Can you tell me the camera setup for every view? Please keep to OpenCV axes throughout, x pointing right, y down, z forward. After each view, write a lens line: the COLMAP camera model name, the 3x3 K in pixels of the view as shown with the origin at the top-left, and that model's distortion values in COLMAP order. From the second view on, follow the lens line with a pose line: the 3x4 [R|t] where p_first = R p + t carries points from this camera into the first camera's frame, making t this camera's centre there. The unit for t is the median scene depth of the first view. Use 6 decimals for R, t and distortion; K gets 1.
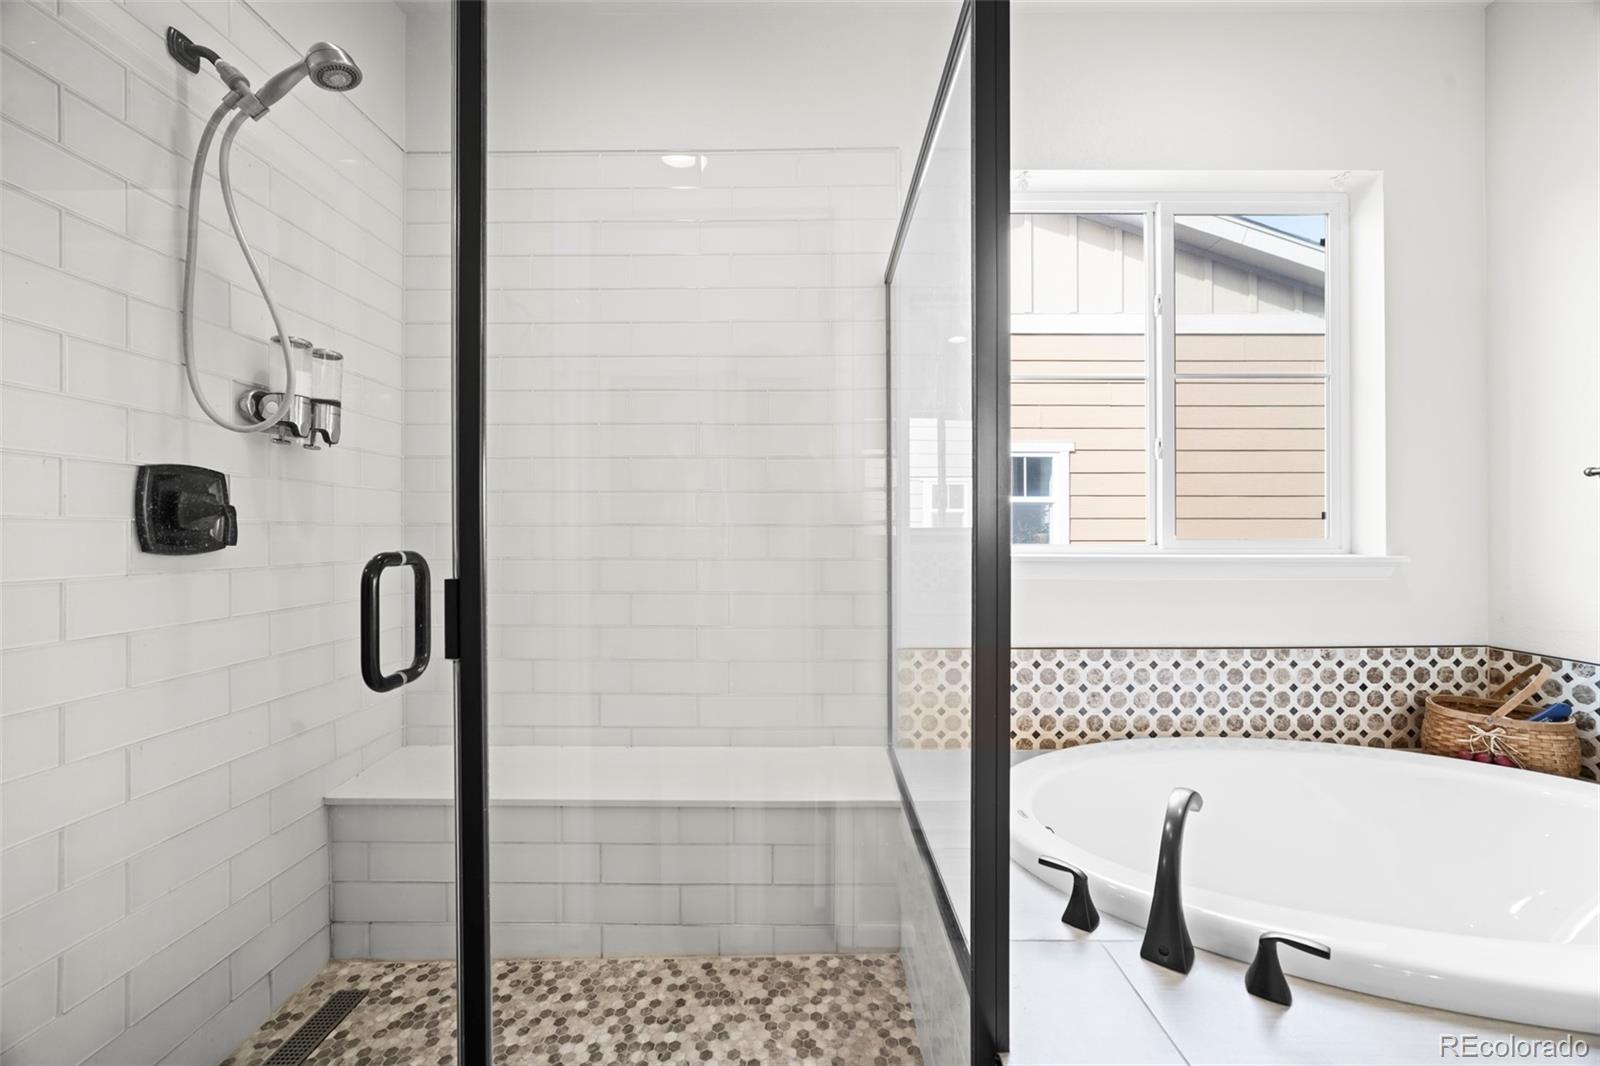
lens RADIAL K [[638.3, 0, 805.1], [0, 638.3, 532.6], [0, 0, 1]] dist [-0.004560, 0.001652]
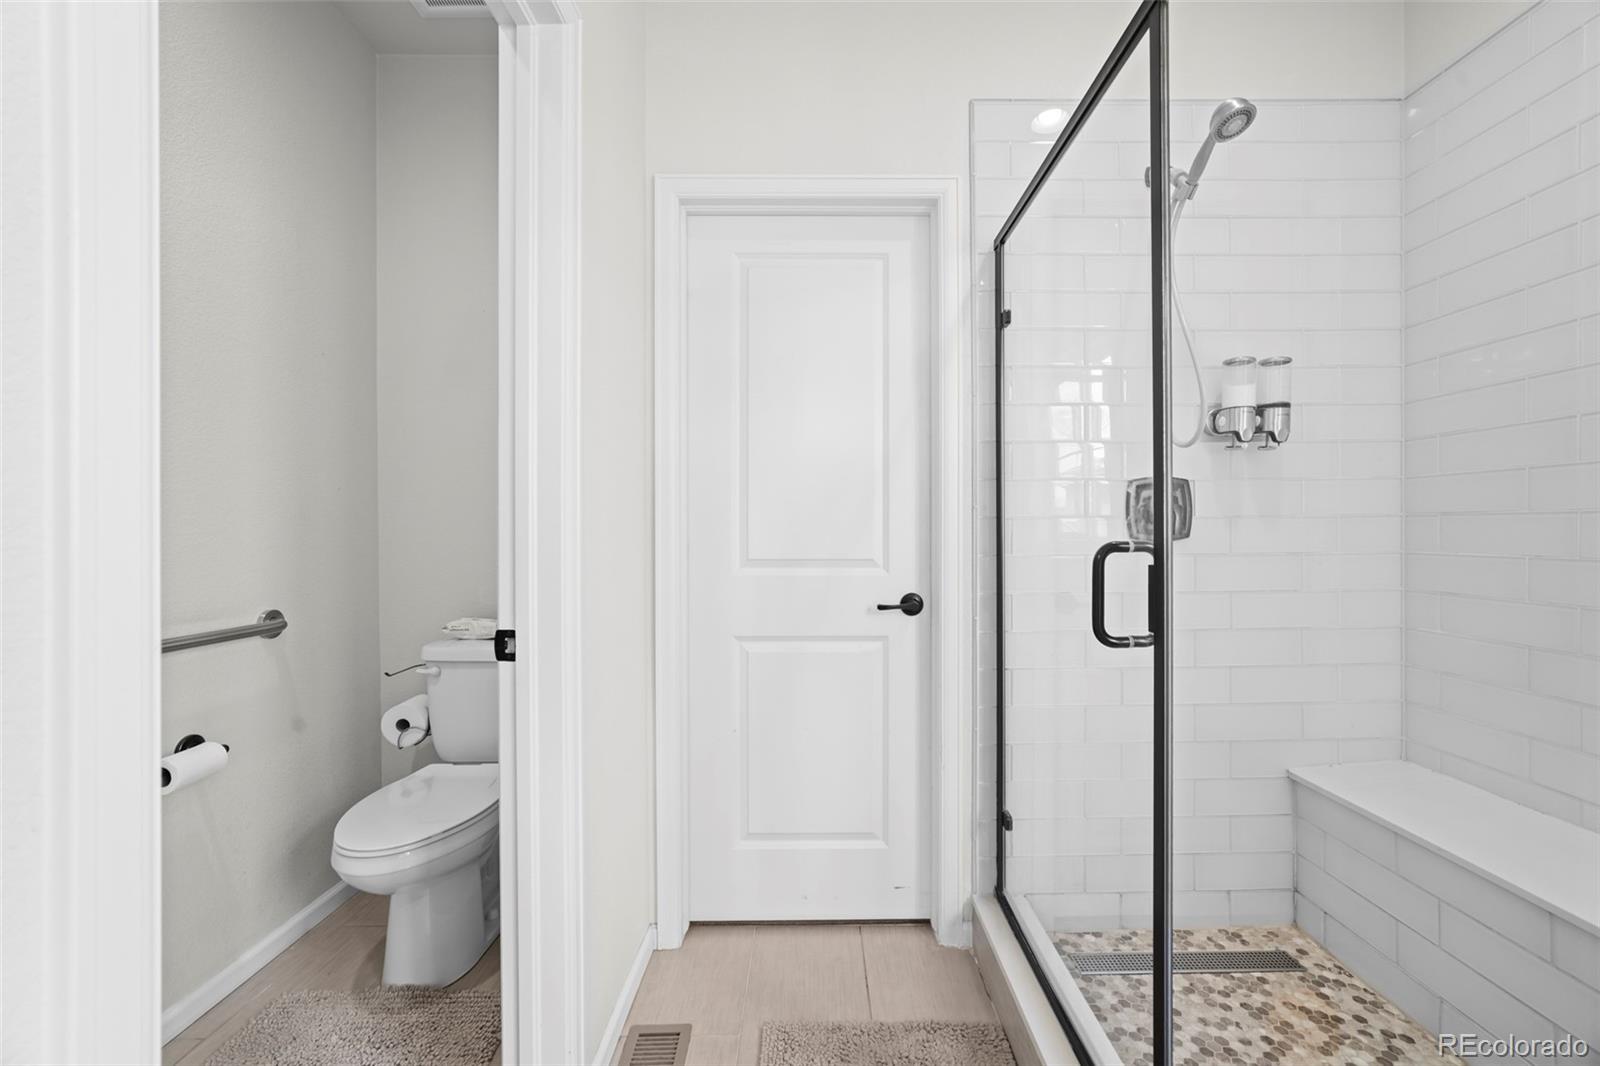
lens RADIAL K [[638.3, 0, 810.4], [0, 638.3, 532.1], [0, 0, 1]] dist [-0.004560, 0.001652]
pose [[0.007416, 0.006852, -0.999949, 0.337427], [0.002783, 0.999973, 0.006873, 0.002695], [0.999969, -0.002833, 0.007396, 0.195351]]
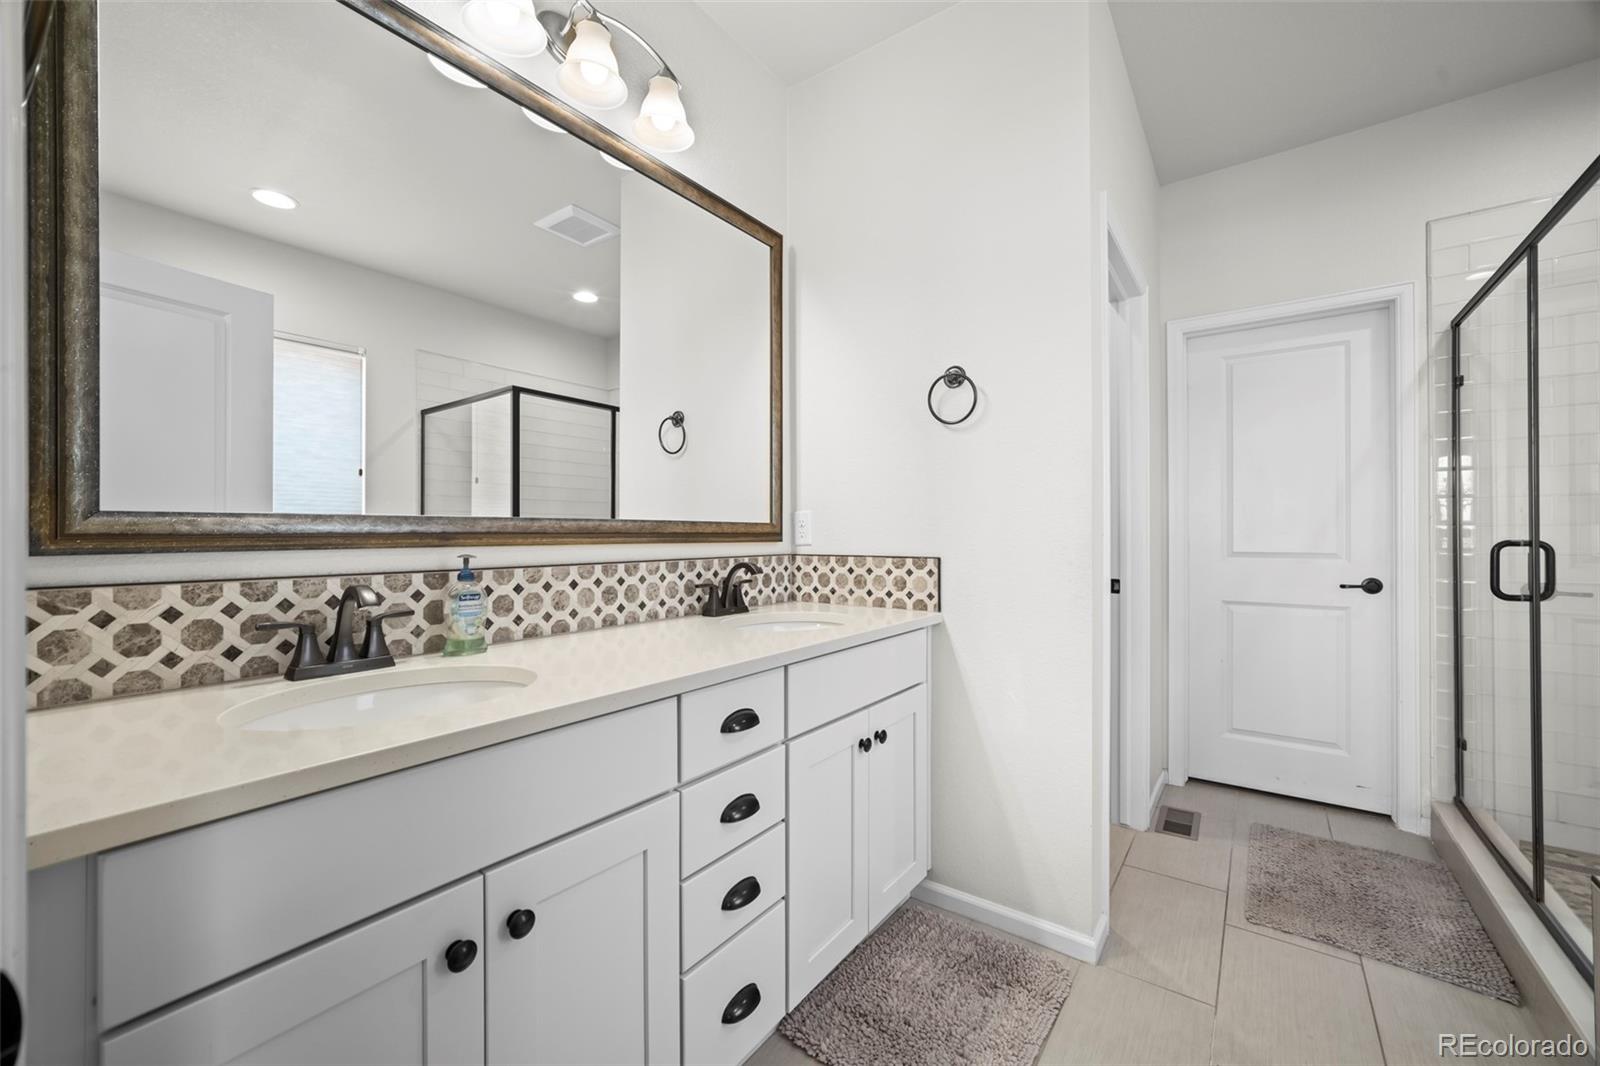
lens RADIAL K [[638.3, 0, 792.1], [0, 638.3, 531.6], [0, 0, 1]] dist [-0.004560, 0.001652]
pose [[-0.582267, 0.003763, -0.812989, 1.420378], [0.006655, 0.999978, -0.000138, -0.007358], [0.812970, -0.005491, -0.582279, 0.125887]]
